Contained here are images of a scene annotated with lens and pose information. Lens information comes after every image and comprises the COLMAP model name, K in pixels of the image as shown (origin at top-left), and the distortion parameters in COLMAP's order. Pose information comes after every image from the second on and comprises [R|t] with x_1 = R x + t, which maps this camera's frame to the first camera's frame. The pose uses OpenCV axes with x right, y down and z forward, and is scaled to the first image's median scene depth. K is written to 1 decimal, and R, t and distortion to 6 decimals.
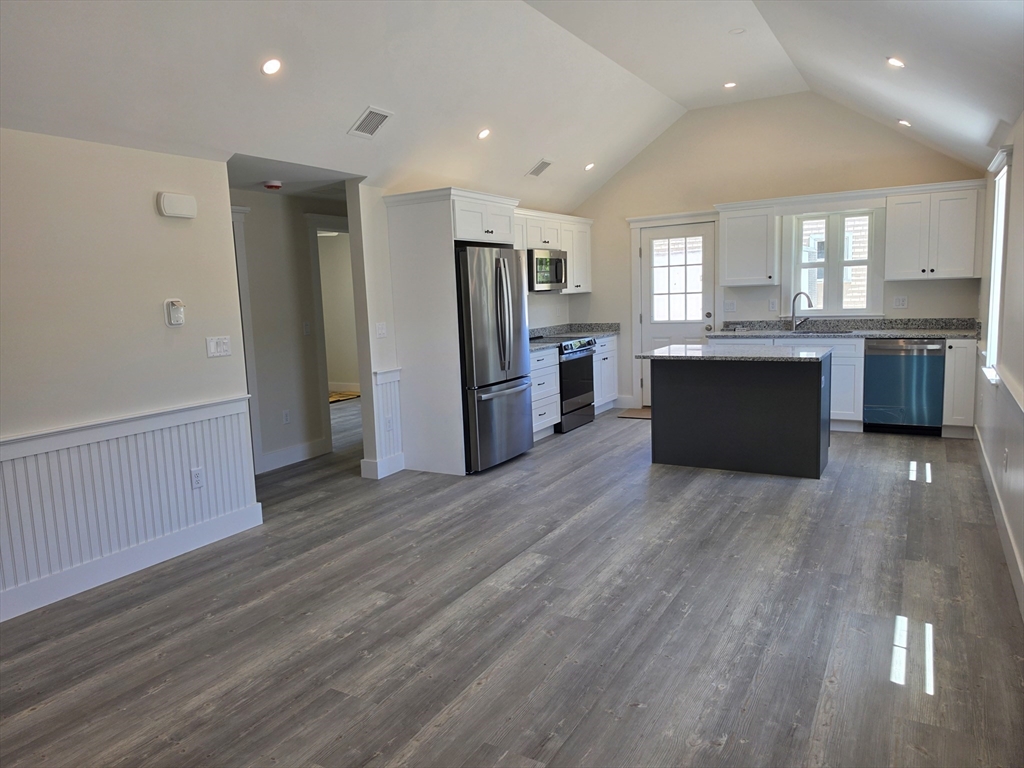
lens RADIAL K [[702.0, 0, 511.5], [0, 702.0, 382.8], [0, 0, 1]] dist [0.020400, -0.004413]
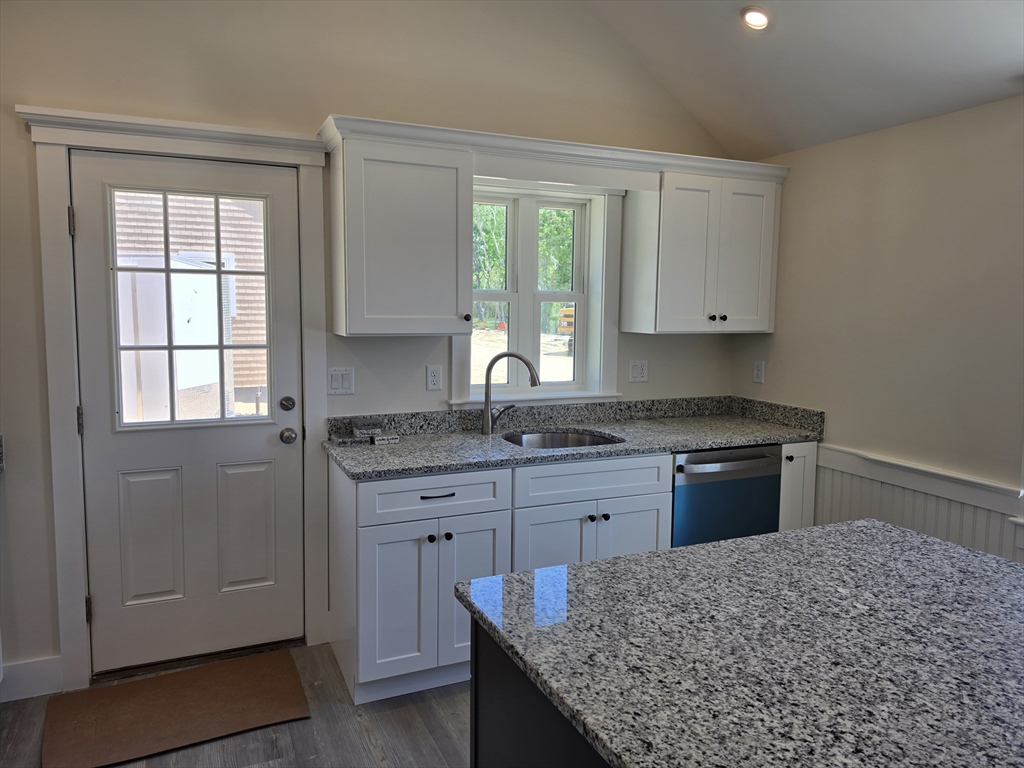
lens RADIAL K [[702.0, 0, 483.1], [0, 702.0, 380.7], [0, 0, 1]] dist [0.020400, -0.004413]
pose [[0.597536, -0.038390, 0.800923, 0.033660], [0.073404, 0.997278, -0.006963, -0.103645], [-0.798475, 0.062952, 0.598727, 0.713715]]
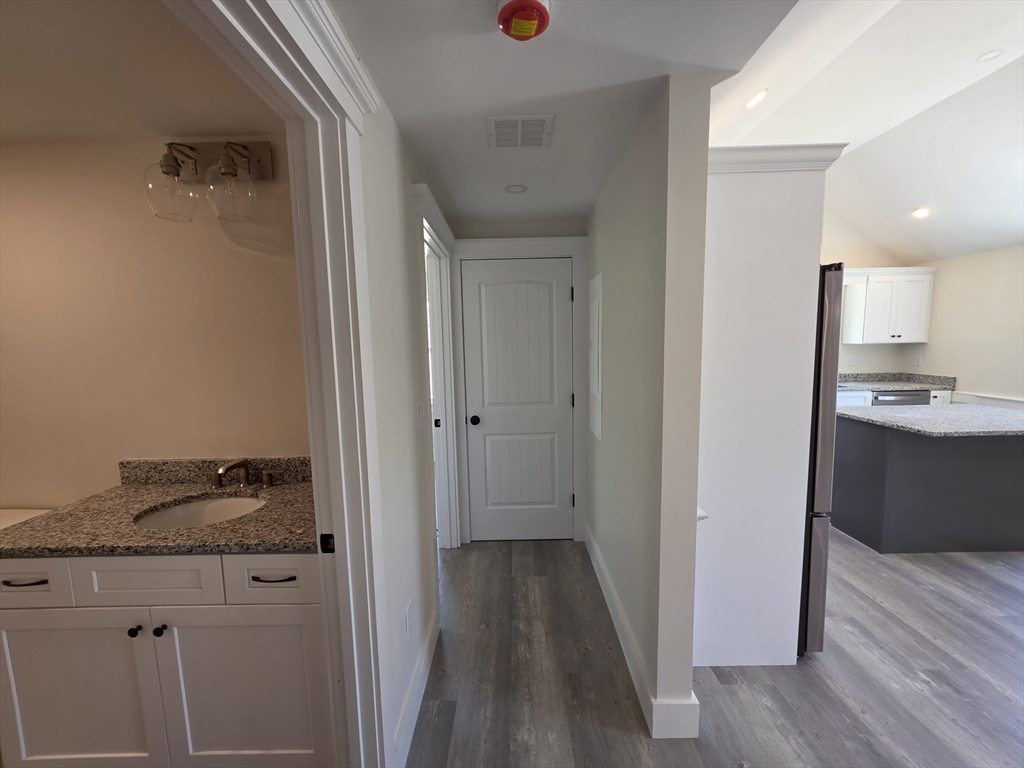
lens RADIAL K [[408.2, 0, 508.7], [0, 408.2, 388.6], [0, 0, 1]] dist [-0.005037, 0.000704]
pose [[0.866413, -0.037843, 0.497893, -0.329345], [0.052953, 0.998465, -0.016257, -0.078183], [-0.496513, 0.040450, 0.867086, 0.623045]]
